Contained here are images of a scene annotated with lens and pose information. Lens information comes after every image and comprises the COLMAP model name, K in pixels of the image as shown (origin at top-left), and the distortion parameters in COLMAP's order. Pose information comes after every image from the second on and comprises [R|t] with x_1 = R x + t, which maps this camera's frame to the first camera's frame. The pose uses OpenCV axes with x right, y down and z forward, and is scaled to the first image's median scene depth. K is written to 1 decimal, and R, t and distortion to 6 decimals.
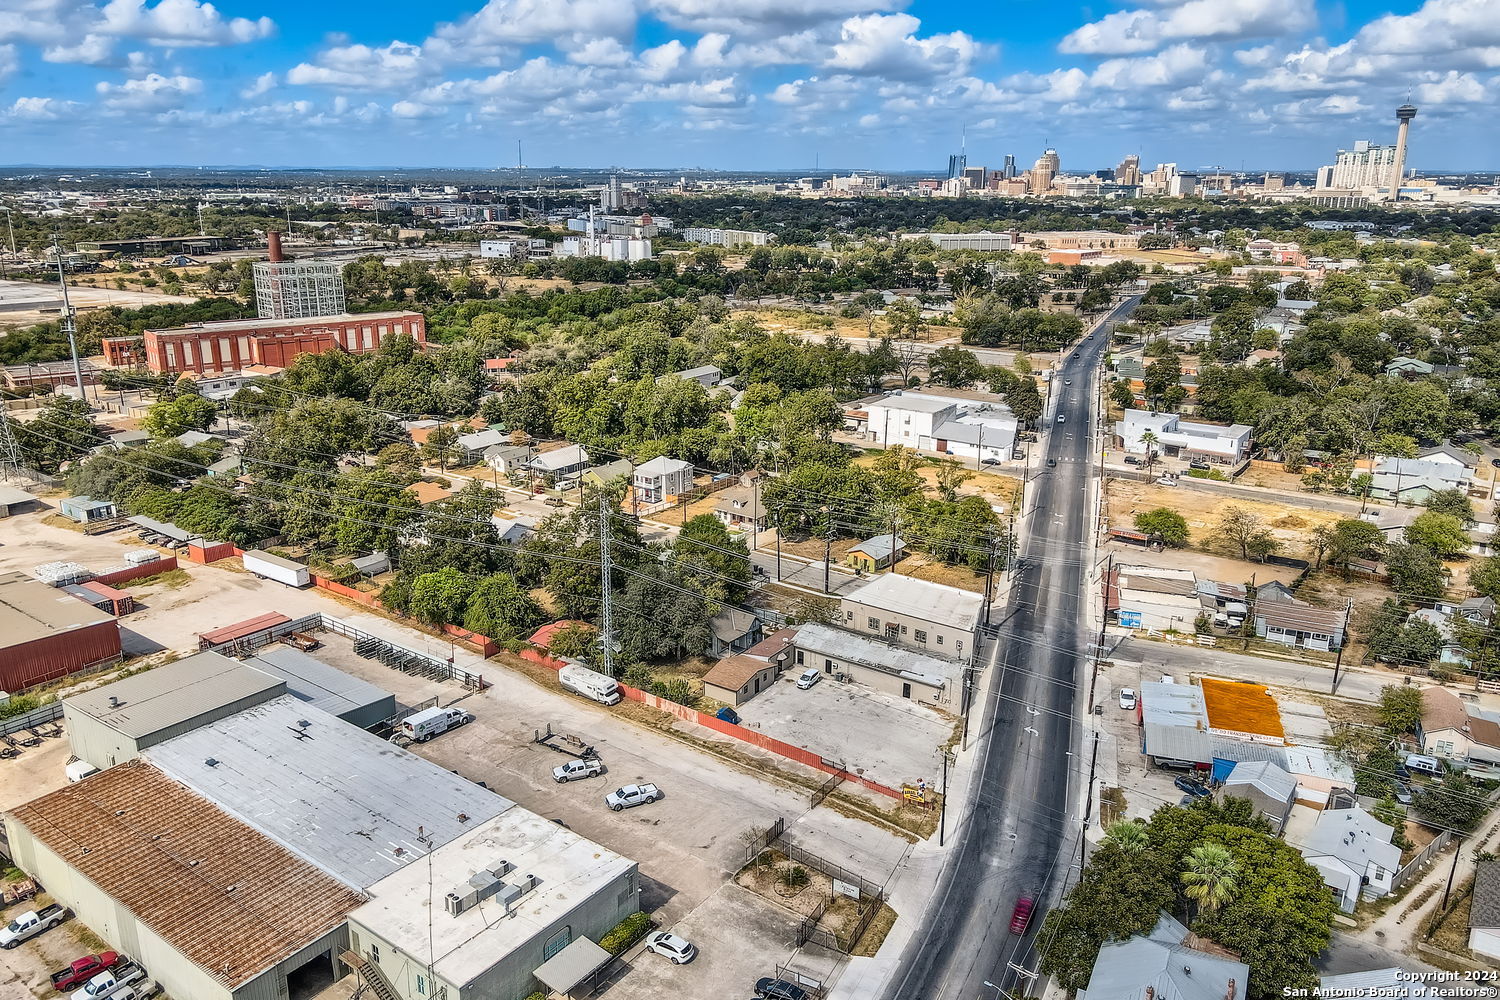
lens RADIAL K [[1100.5, 0, 750.0], [0, 1100.5, 500.0], [0, 0, 1]] dist [0.006931, 0.013525]
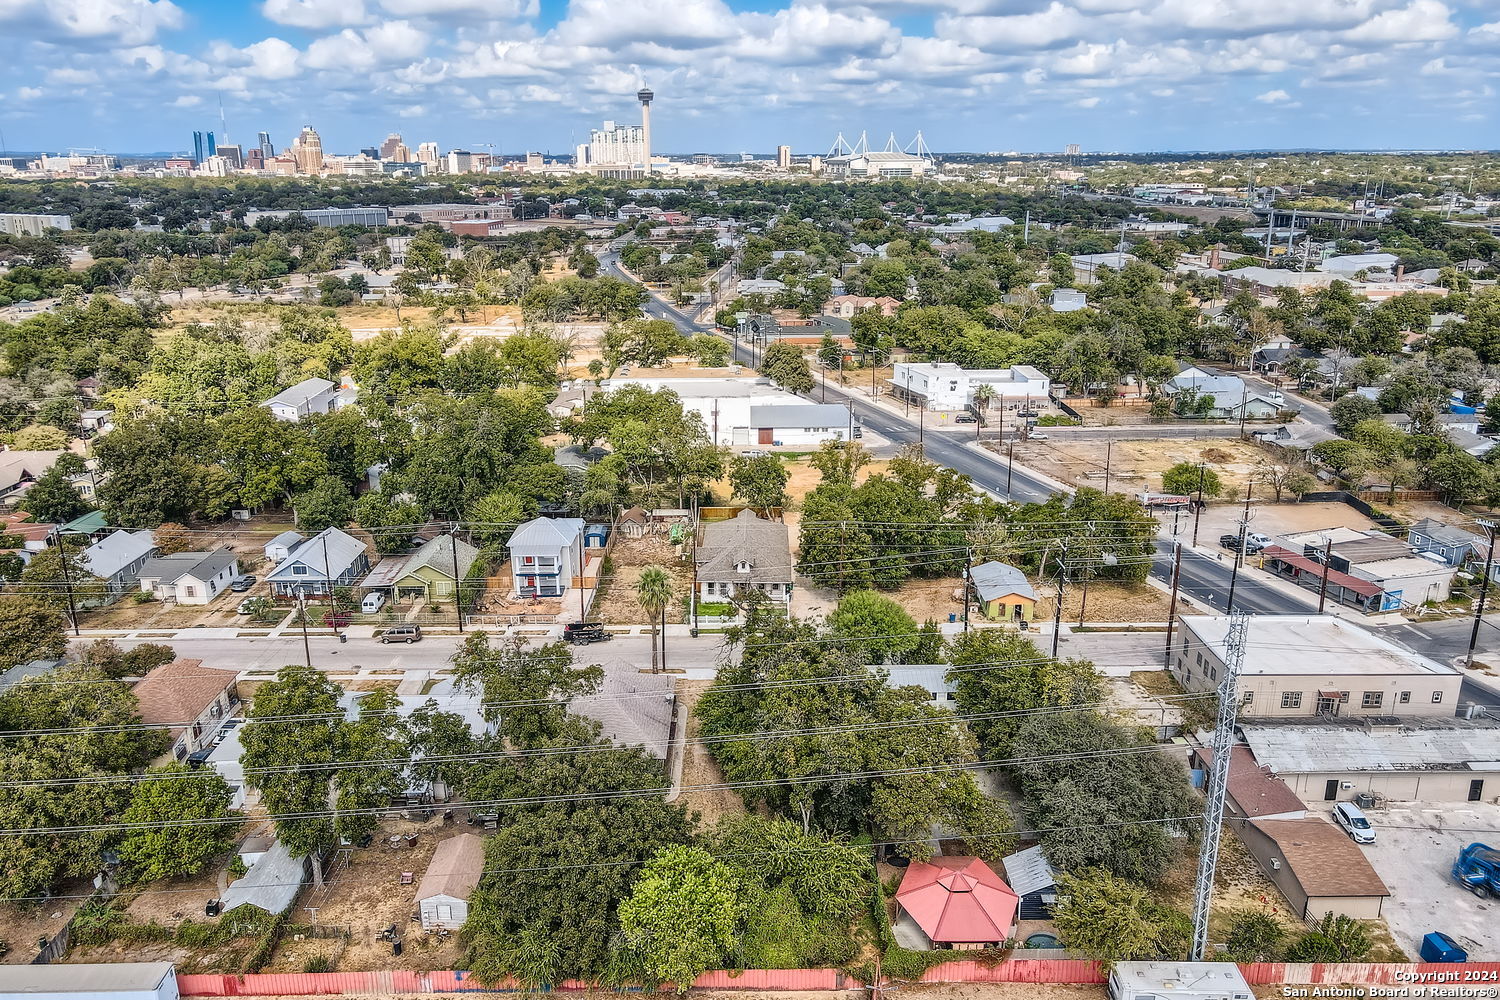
lens RADIAL K [[1100.5, 0, 750.0], [0, 1100.5, 500.0], [0, 0, 1]] dist [0.006931, 0.013525]
pose [[0.803276, -0.184779, 0.566219, -0.251025], [0.176482, 0.981809, 0.070032, -0.054281], [-0.568859, 0.043672, 0.821274, 0.323771]]
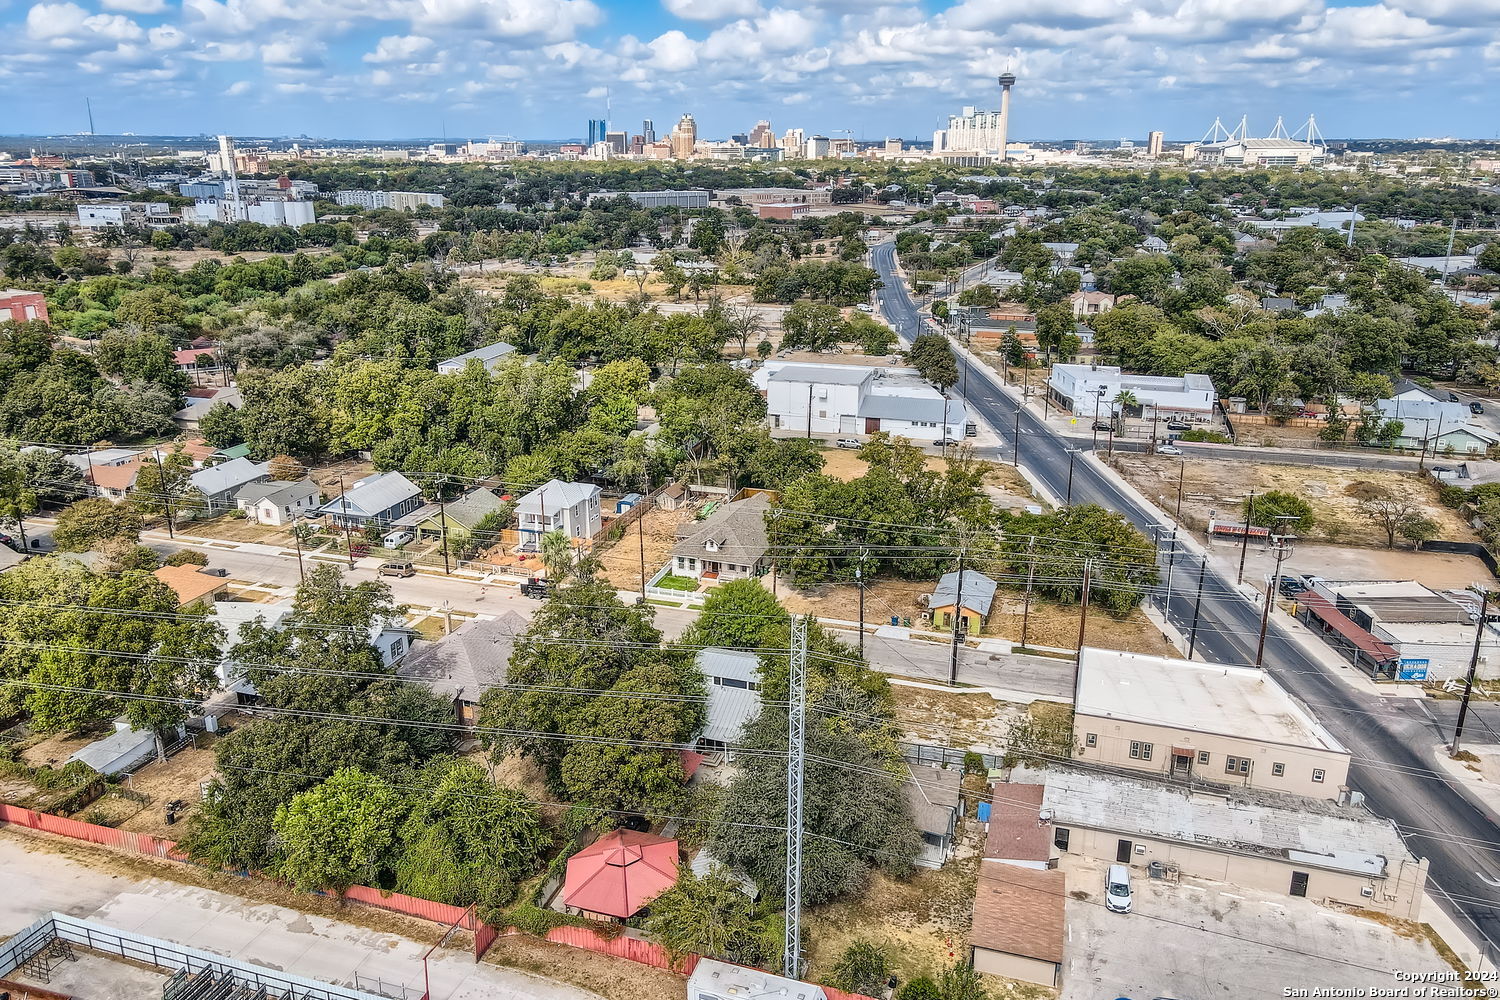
lens RADIAL K [[1103.3, 0, 750.0], [0, 1103.3, 500.0], [0, 0, 1]] dist [0.002499, 0.031218]
pose [[0.949164, -0.100478, 0.298316, -0.126041], [0.092889, 0.994891, 0.039548, -0.032391], [-0.300766, -0.009827, 0.953647, 0.253732]]
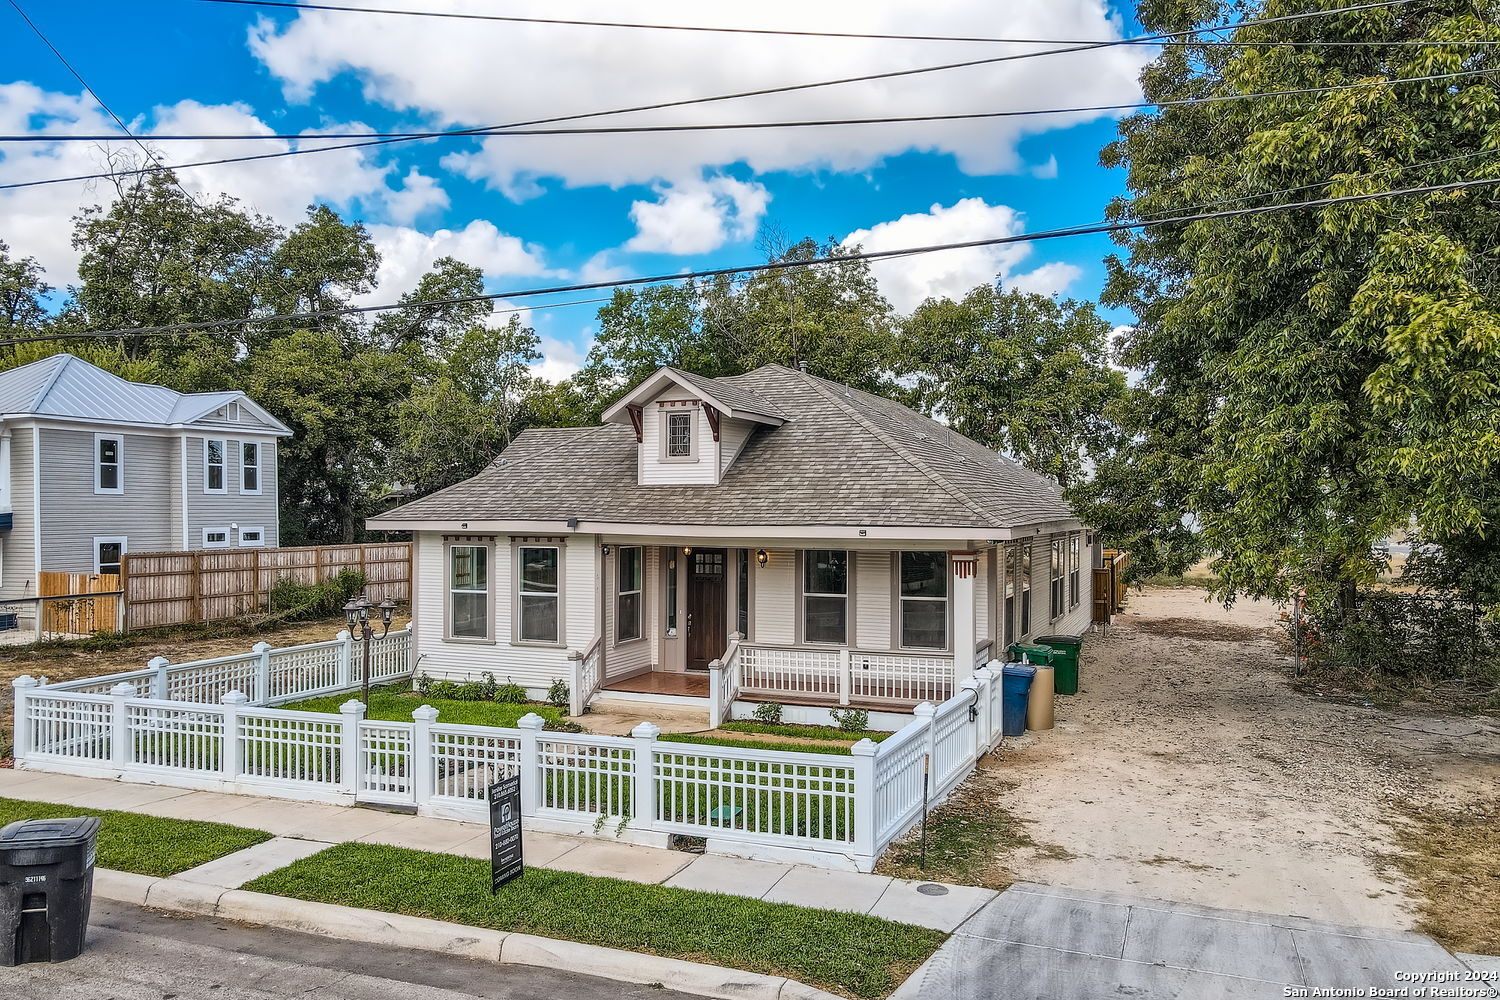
lens RADIAL K [[1100.5, 0, 750.0], [0, 1100.5, 500.0], [0, 0, 1]] dist [0.006931, 0.013525]
pose [[0.958755, 0.000149, 0.284233, -0.021875], [0.080233, 0.959189, -0.271142, 0.022962], [-0.272674, 0.282764, 0.919616, 0.632080]]
